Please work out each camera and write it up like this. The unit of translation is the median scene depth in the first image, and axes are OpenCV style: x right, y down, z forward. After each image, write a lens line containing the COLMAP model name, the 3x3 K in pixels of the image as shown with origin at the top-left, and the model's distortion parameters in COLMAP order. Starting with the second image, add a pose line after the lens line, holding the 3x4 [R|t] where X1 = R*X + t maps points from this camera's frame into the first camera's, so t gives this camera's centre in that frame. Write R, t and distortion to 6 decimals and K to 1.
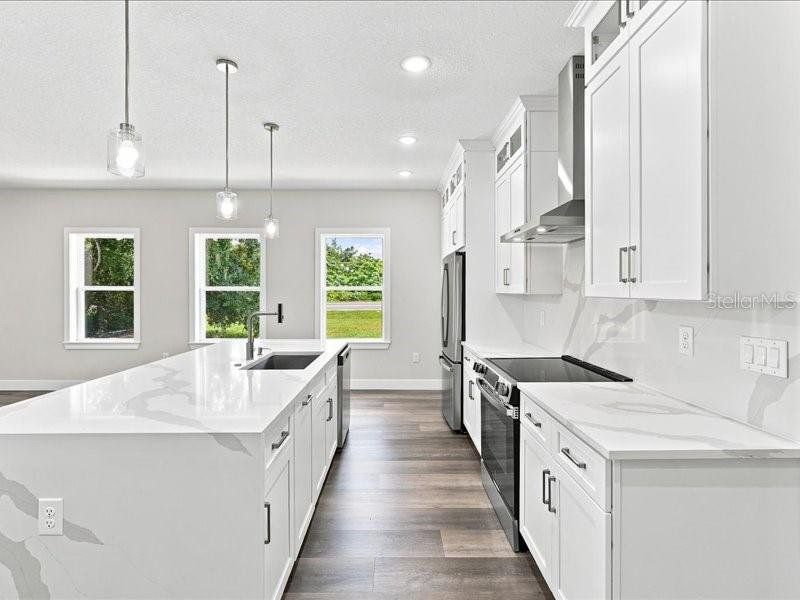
lens RADIAL K [[381.3, 0, 399.5], [0, 381.3, 294.0], [0, 0, 1]] dist [-0.000223, 0.001615]
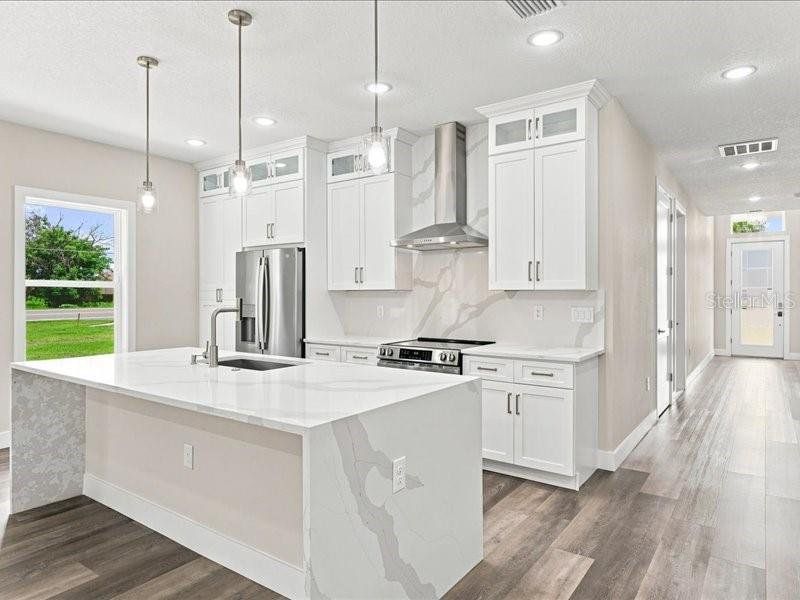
lens RADIAL K [[502.9, 0, 388.6], [0, 502.9, 295.8], [0, 0, 1]] dist [0.000925, -0.000803]
pose [[0.606852, -0.001009, 0.794814, -0.977740], [0.005217, 0.999983, -0.002714, 0.024653], [-0.794798, 0.005793, 0.606847, 0.051549]]
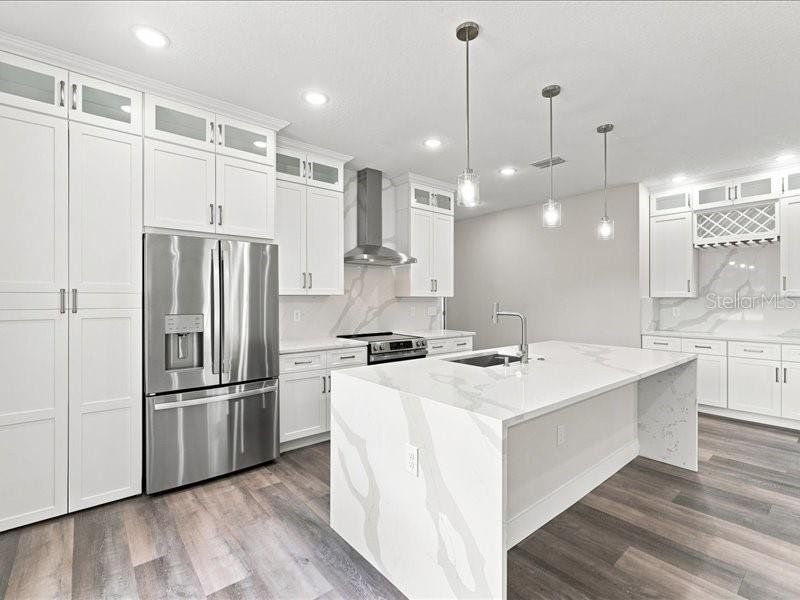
lens RADIAL K [[381.3, 0, 394.3], [0, 381.3, 297.1], [0, 0, 1]] dist [-0.000223, 0.001615]
pose [[-0.617828, -0.000072, 0.786313, -0.901301], [0.002208, 0.999996, 0.001827, 0.004965], [-0.786310, 0.002866, -0.617826, 1.758315]]
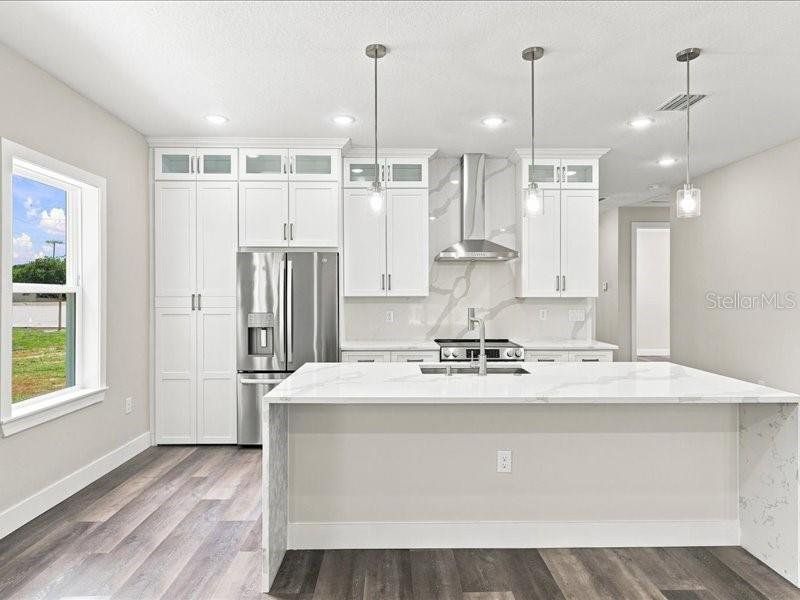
lens RADIAL K [[502.9, 0, 390.2], [0, 502.9, 289.7], [0, 0, 1]] dist [0.000925, -0.000803]
pose [[0.018948, 0.008127, 0.999787, -1.448628], [0.006701, 0.999943, -0.008255, -0.009388], [-0.999798, 0.006856, 0.018892, 1.129954]]
